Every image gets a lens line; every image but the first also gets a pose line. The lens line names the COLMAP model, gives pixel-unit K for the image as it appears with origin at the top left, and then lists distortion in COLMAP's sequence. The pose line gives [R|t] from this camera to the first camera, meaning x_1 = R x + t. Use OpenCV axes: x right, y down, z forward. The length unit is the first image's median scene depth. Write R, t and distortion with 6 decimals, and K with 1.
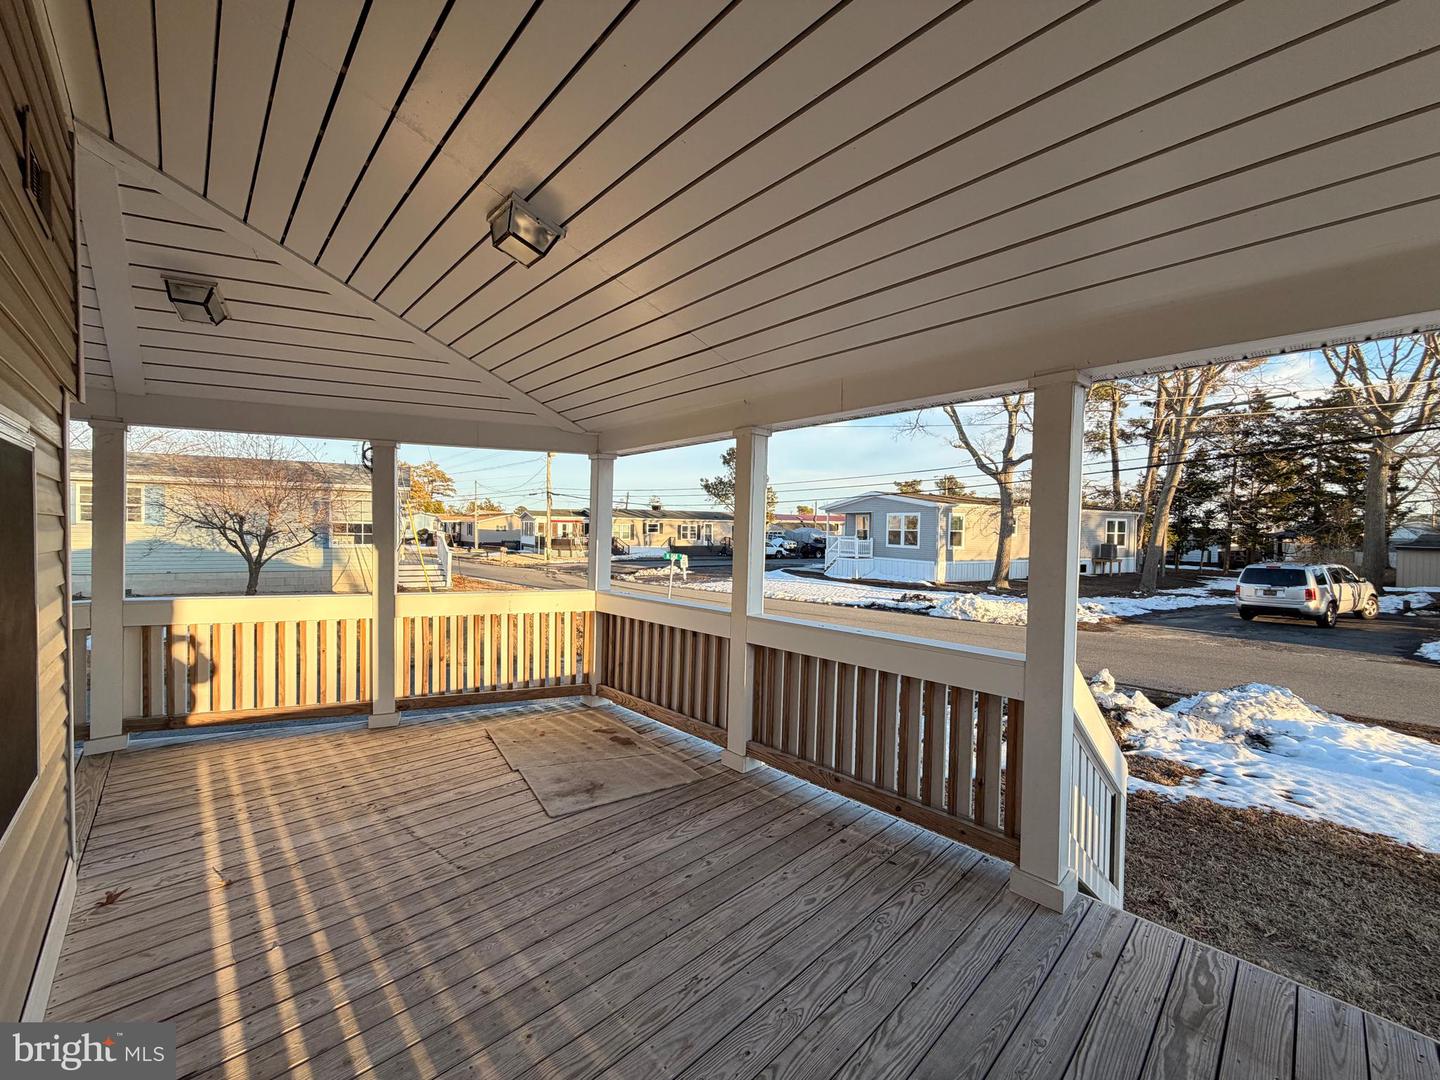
lens RADIAL K [[571.7, 0, 714.2], [0, 571.7, 541.1], [0, 0, 1]] dist [-0.001010, 0.000200]
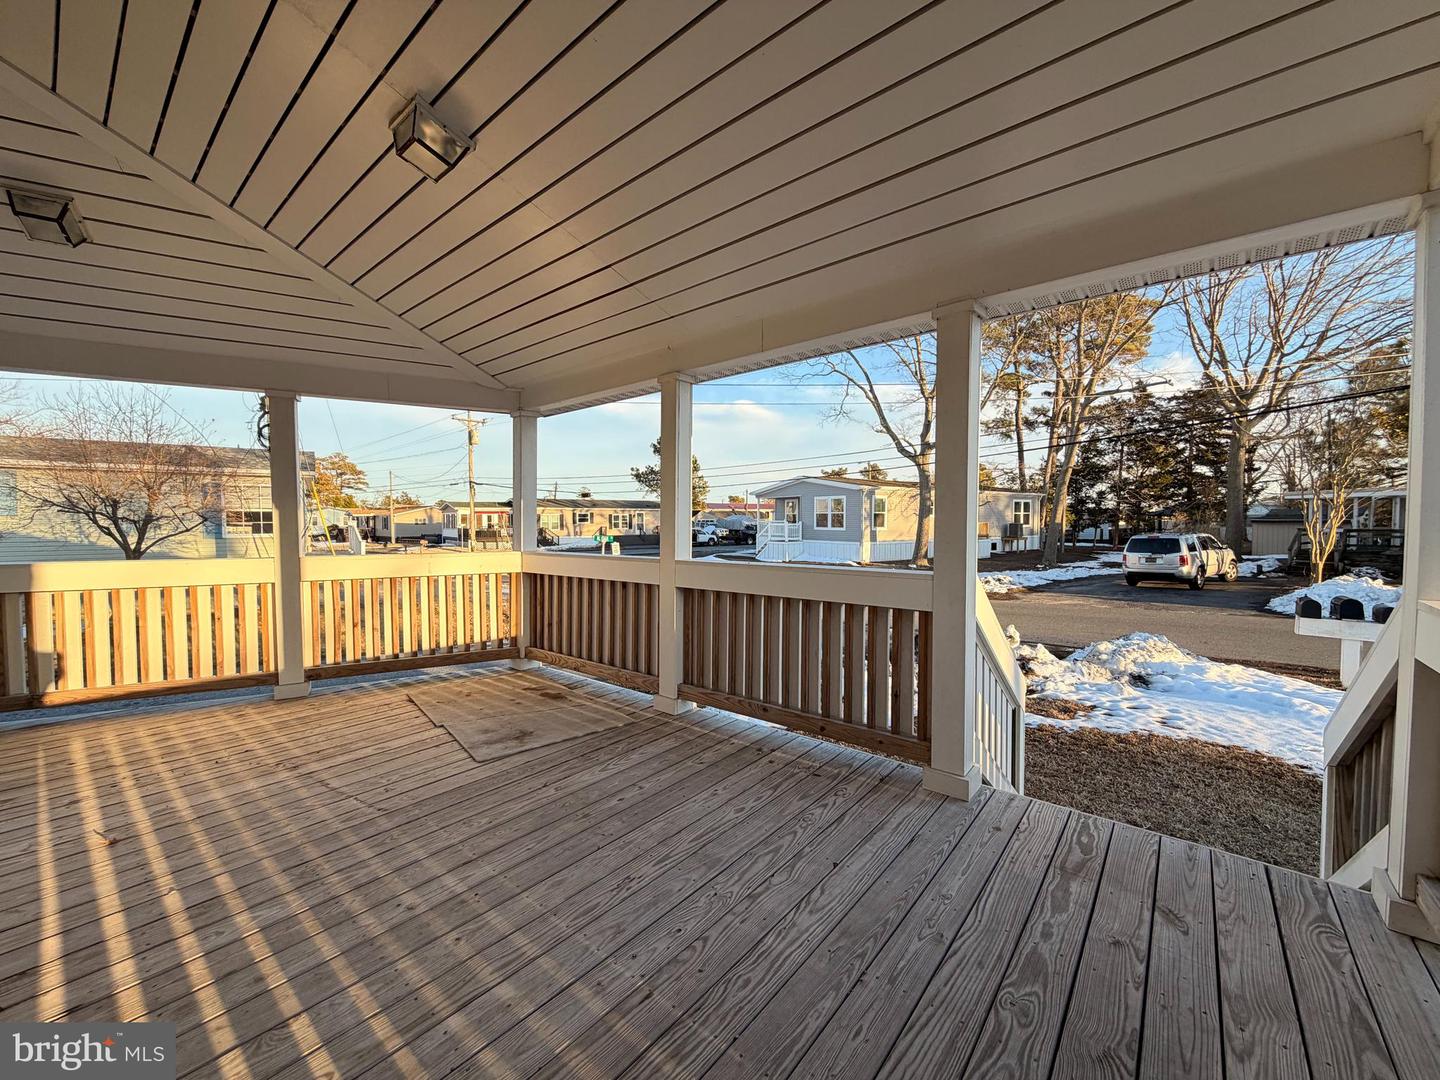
lens RADIAL K [[571.7, 0, 714.6], [0, 571.7, 541.1], [0, 0, 1]] dist [-0.001010, 0.000200]
pose [[0.992818, -0.023040, 0.117392, 0.007185], [0.021219, 0.999635, 0.016733, 0.072143], [-0.117735, -0.014122, 0.992945, -0.010282]]
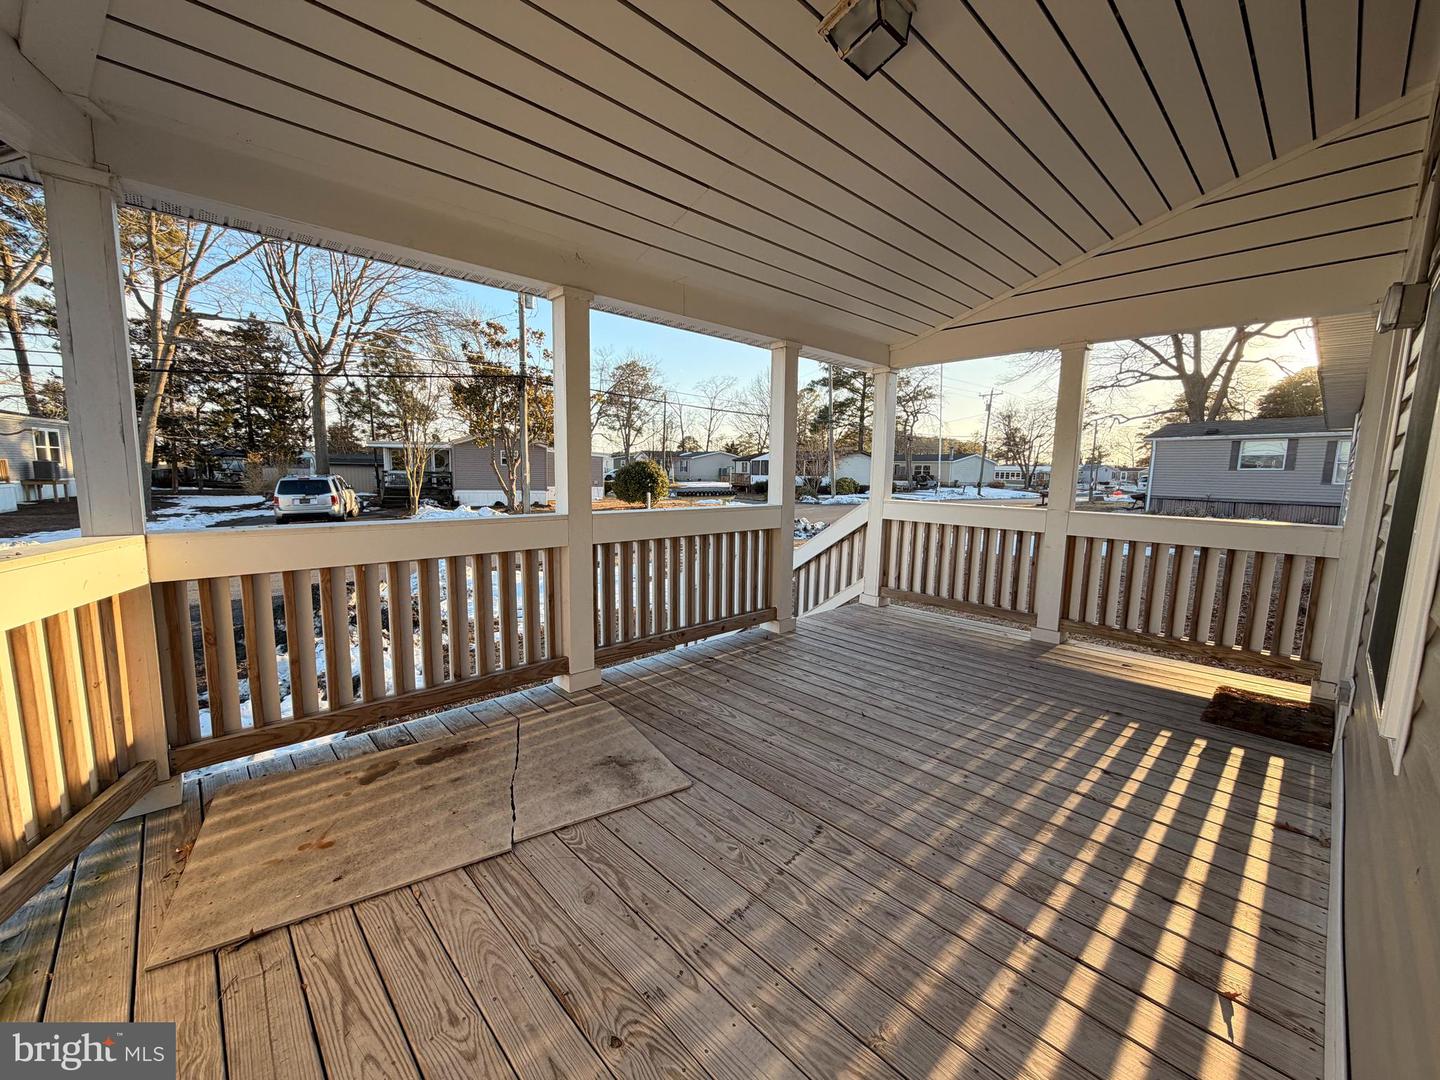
lens RADIAL K [[571.7, 0, 715.9], [0, 571.7, 545.6], [0, 0, 1]] dist [-0.001010, 0.000200]
pose [[0.003956, -0.148266, 0.988940, -0.729342], [0.002094, 0.988946, 0.148258, 0.043191], [-0.999990, 0.001484, 0.004223, 0.715213]]
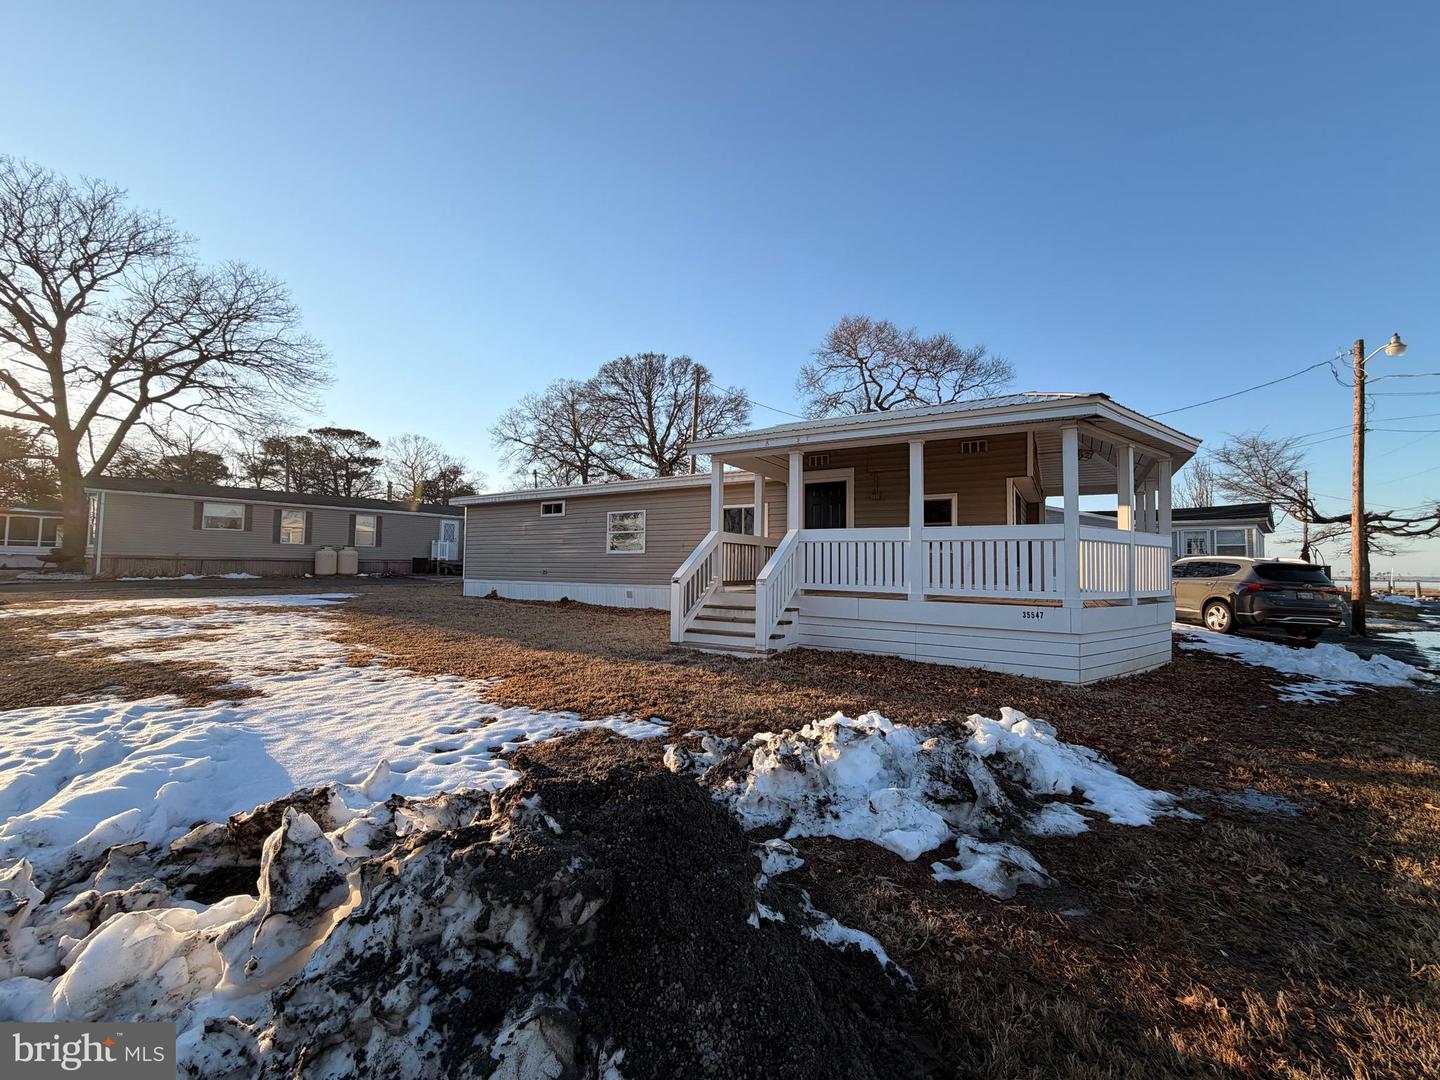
lens RADIAL K [[571.7, 0, 717.3], [0, 571.7, 540.4], [0, 0, 1]] dist [-0.001010, 0.000200]
pose [[-0.963598, -0.042928, -0.263888, 1.195511], [-0.035916, 0.998863, -0.031343, 0.242035], [0.264934, -0.020724, -0.964044, 2.571626]]
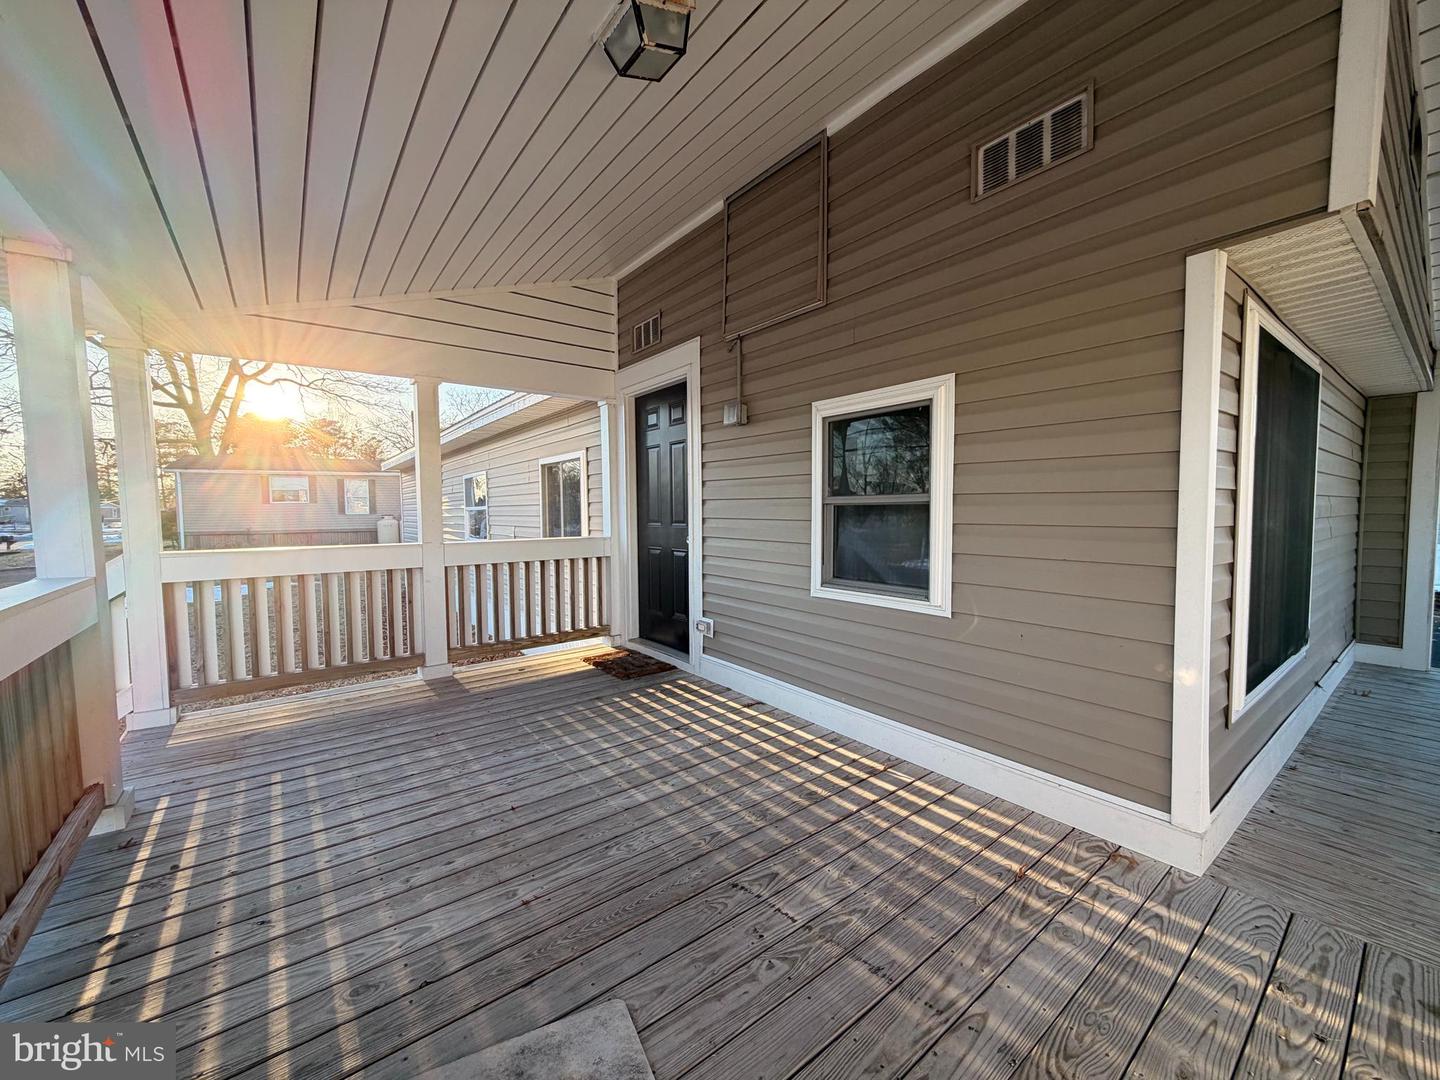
lens RADIAL K [[571.7, 0, 713.9], [0, 571.7, 541.2], [0, 0, 1]] dist [-0.001010, 0.000200]
pose [[-0.994778, -0.013518, 0.101160, -0.299131], [-0.005555, 0.996892, 0.078588, 0.048181], [-0.101908, 0.077615, -0.991761, 1.062452]]
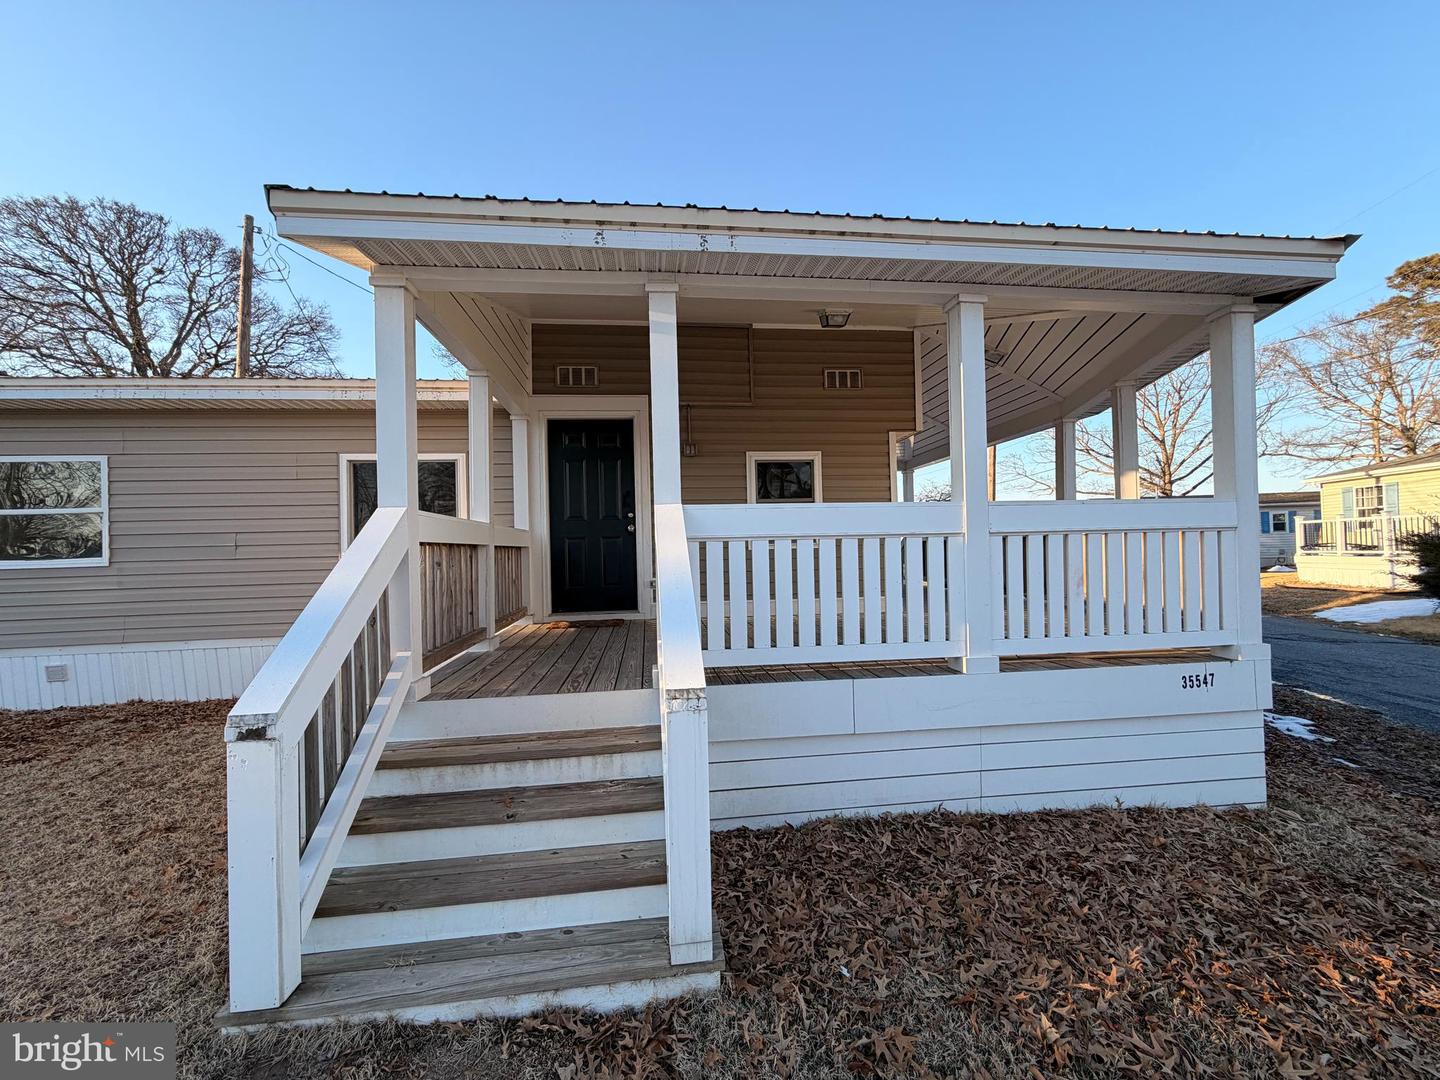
lens RADIAL K [[571.7, 0, 715.8], [0, 571.7, 539.8], [0, 0, 1]] dist [-0.001010, 0.000200]
pose [[-0.594818, -0.014570, -0.803729, 0.935699], [-0.002418, 0.999864, -0.016337, 0.183316], [0.803857, -0.007774, -0.594772, 1.109739]]
